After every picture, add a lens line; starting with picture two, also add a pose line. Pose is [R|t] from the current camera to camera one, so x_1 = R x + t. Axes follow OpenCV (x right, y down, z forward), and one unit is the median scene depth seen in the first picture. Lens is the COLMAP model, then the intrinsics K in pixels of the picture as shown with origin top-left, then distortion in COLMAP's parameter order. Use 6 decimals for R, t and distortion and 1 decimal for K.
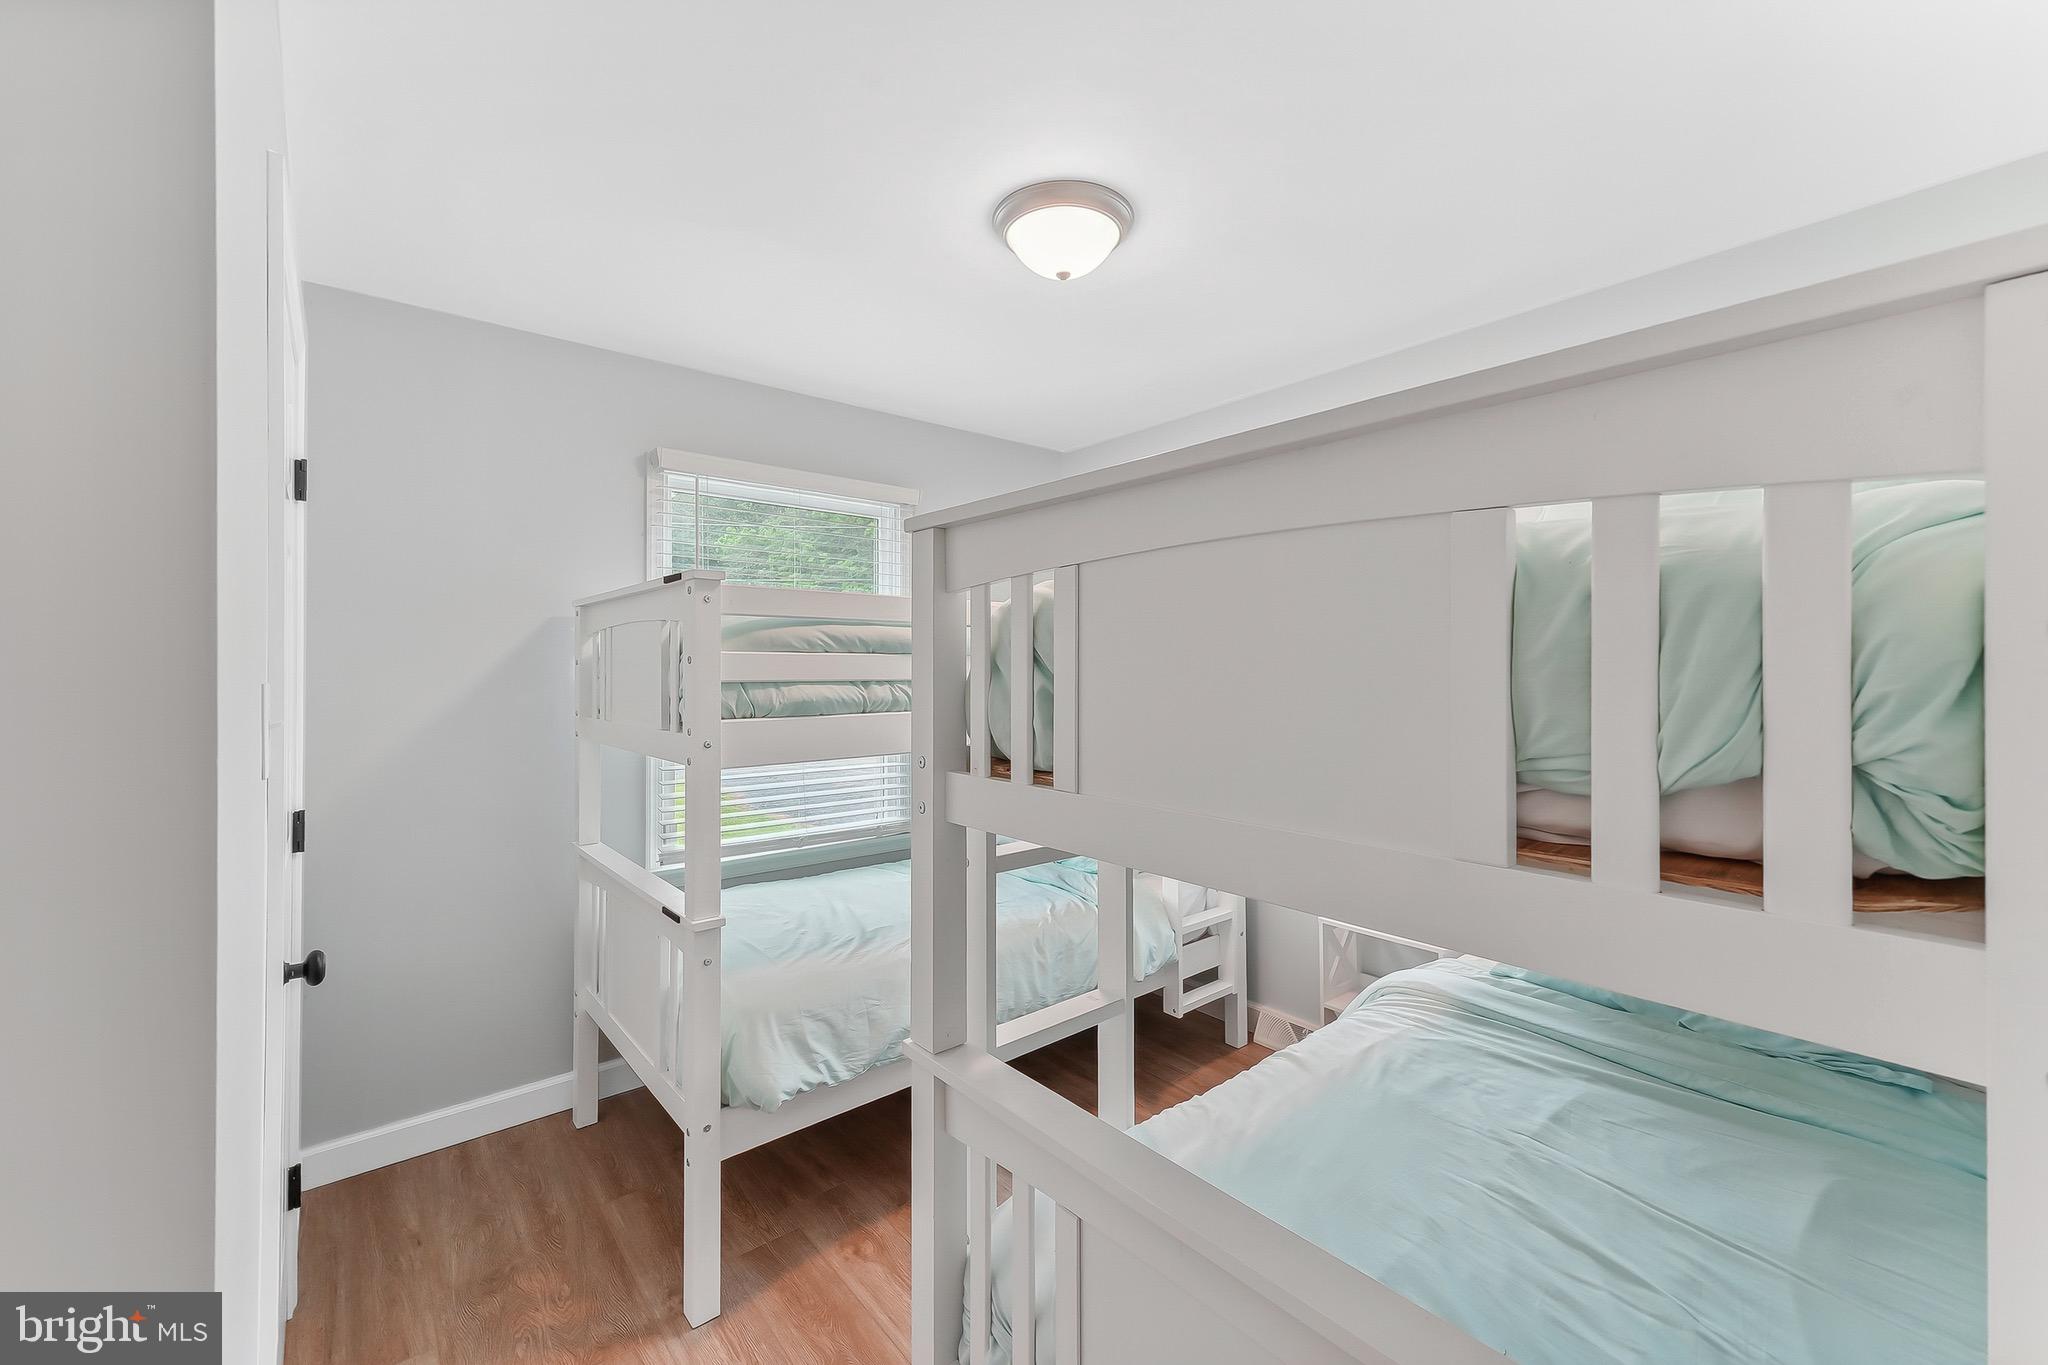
lens RADIAL K [[827.4, 0, 1019.8], [0, 827.4, 674.4], [0, 0, 1]] dist [0.015080, -0.001536]
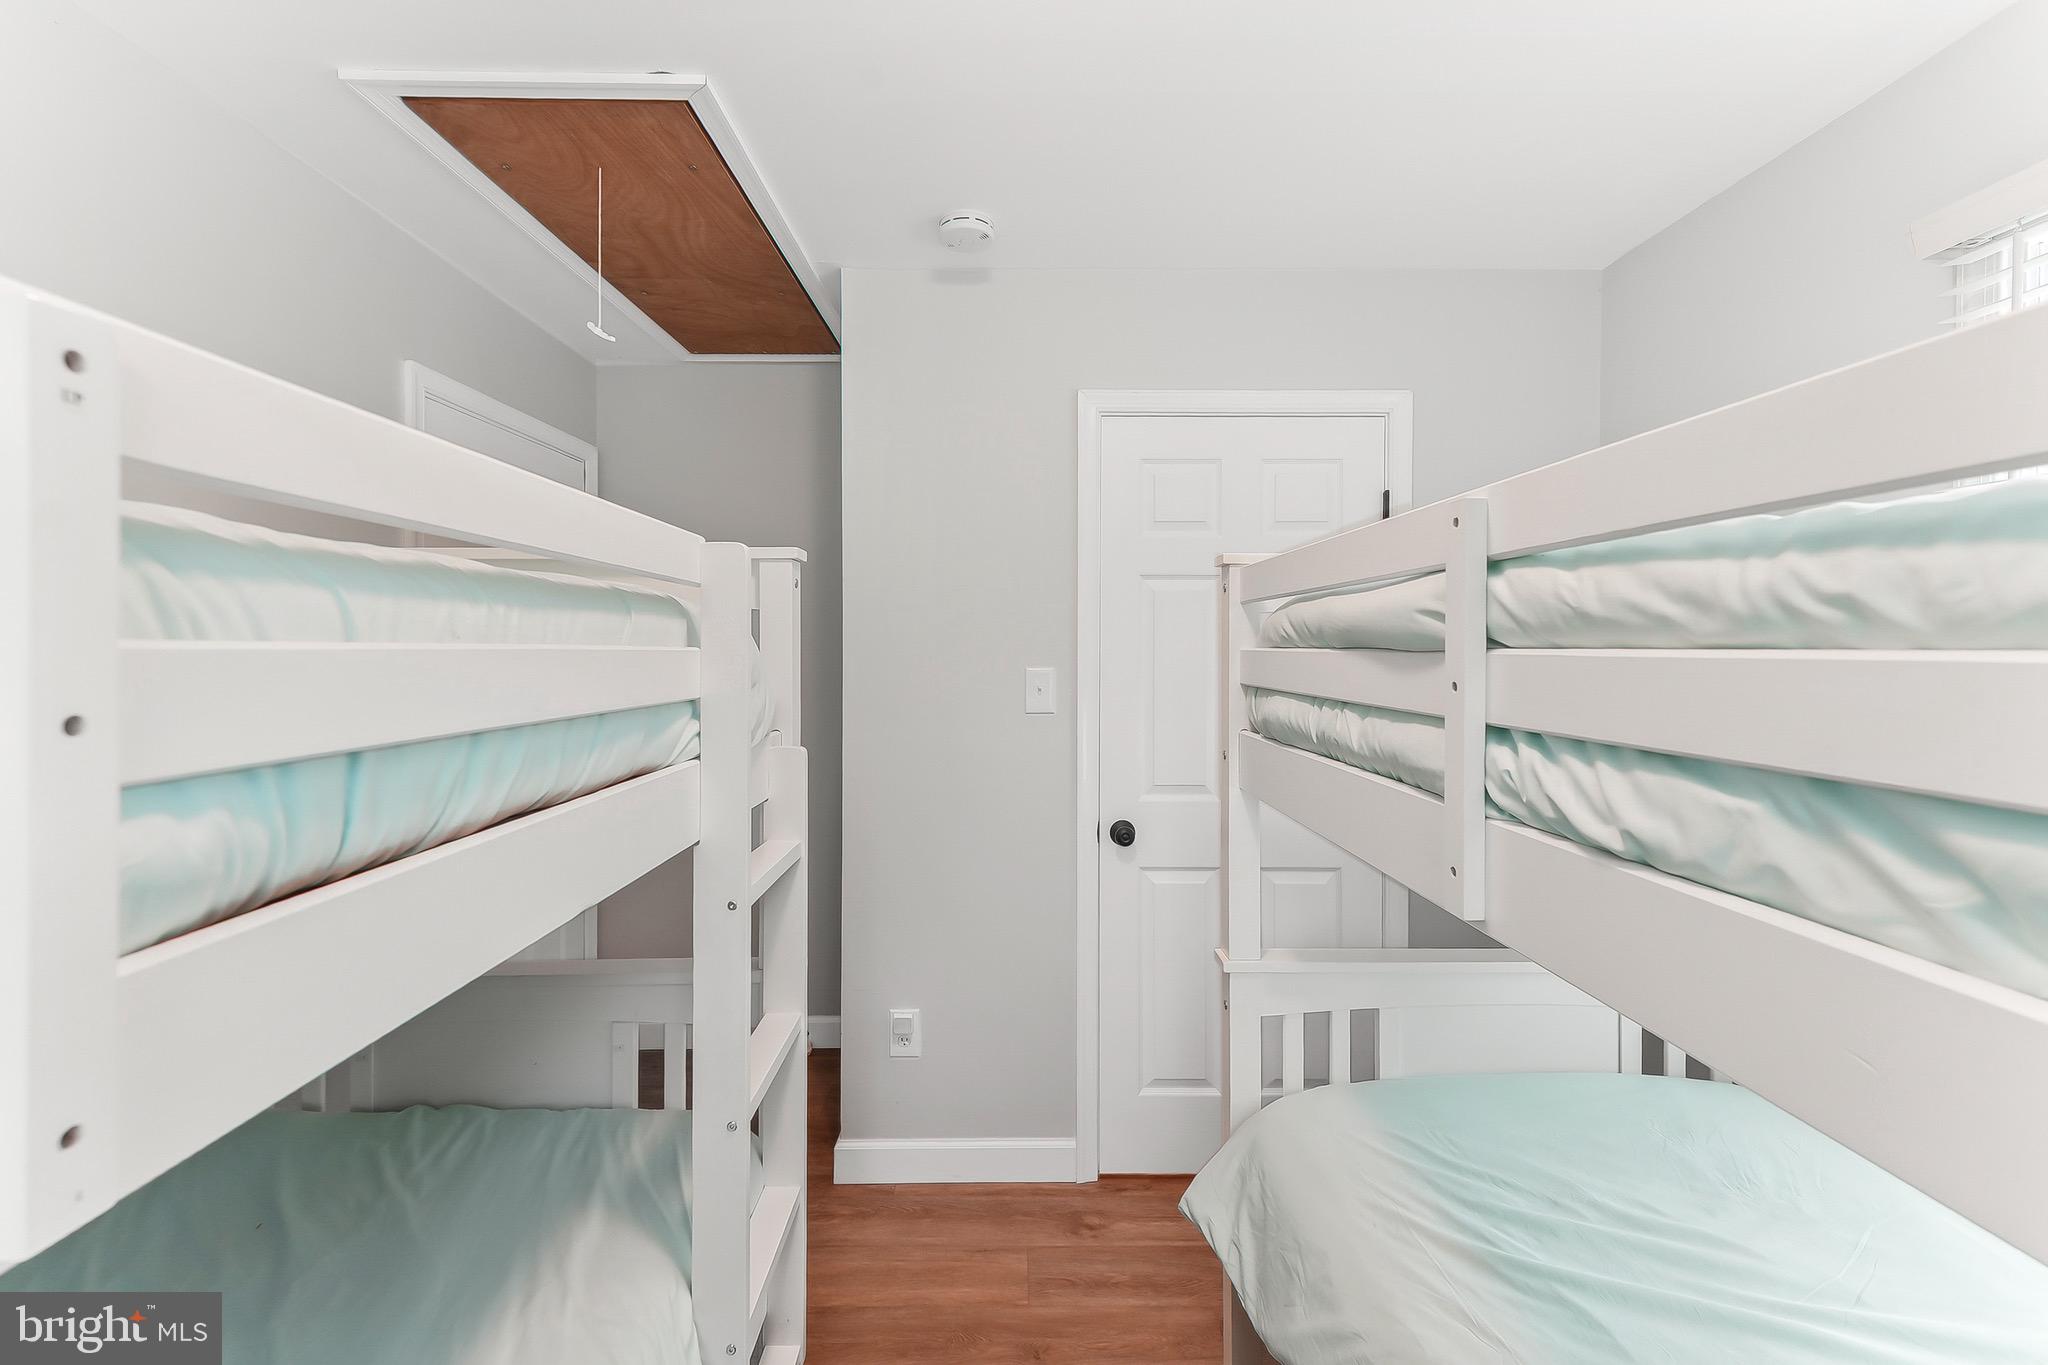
lens RADIAL K [[827.4, 0, 1022.9], [0, 827.4, 676.7], [0, 0, 1]] dist [0.015080, -0.001536]
pose [[-0.656048, 0.002877, -0.754713, 0.331030], [-0.004708, 0.999958, 0.007904, -0.002794], [0.754704, 0.008739, -0.656007, 1.123649]]
